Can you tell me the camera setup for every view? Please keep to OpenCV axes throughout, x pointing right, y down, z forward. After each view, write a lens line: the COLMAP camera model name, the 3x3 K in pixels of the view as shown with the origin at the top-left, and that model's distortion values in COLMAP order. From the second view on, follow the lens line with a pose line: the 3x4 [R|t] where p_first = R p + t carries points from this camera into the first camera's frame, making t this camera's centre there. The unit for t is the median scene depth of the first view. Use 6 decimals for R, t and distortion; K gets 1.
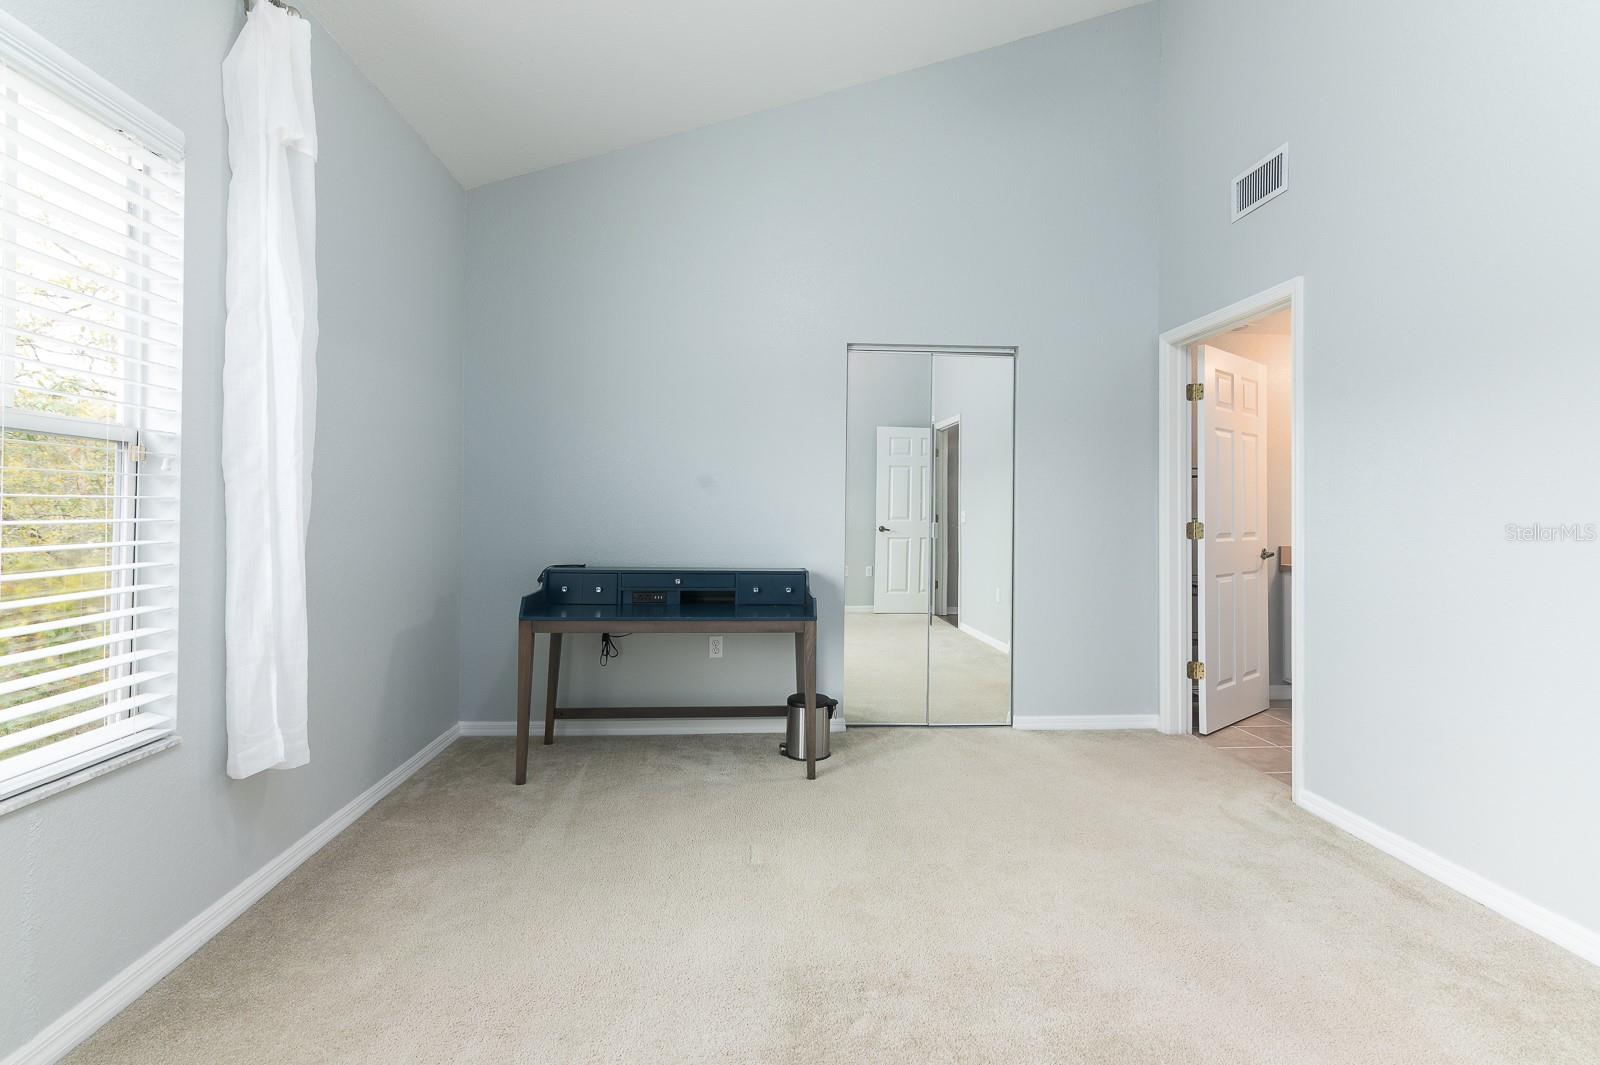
lens RADIAL K [[744.9, 0, 799.6], [0, 744.9, 508.7], [0, 0, 1]] dist [0.000292, 0.000171]
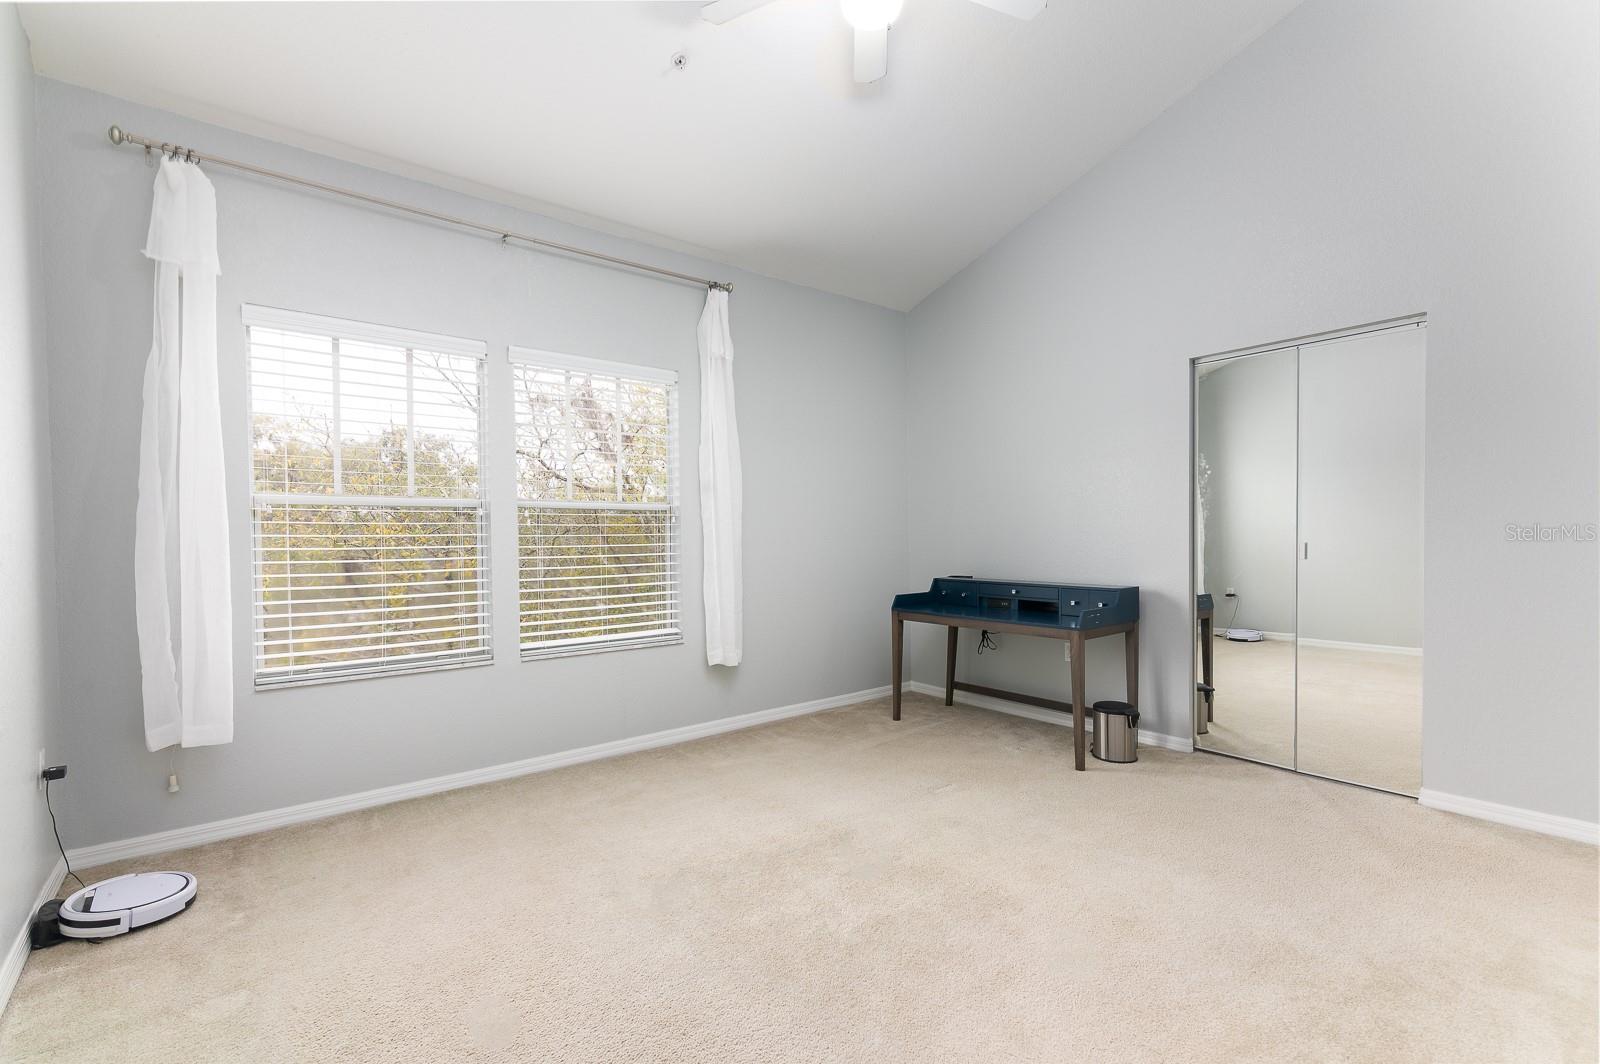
lens RADIAL K [[707.8, 0, 800.4], [0, 707.8, 556.6], [0, 0, 1]] dist [-0.000405, -0.000086]
pose [[0.561226, 0.008606, -0.827618, 0.625506], [0.017479, 0.999600, 0.022248, 0.007739], [0.827478, -0.026952, 0.560851, 0.054457]]
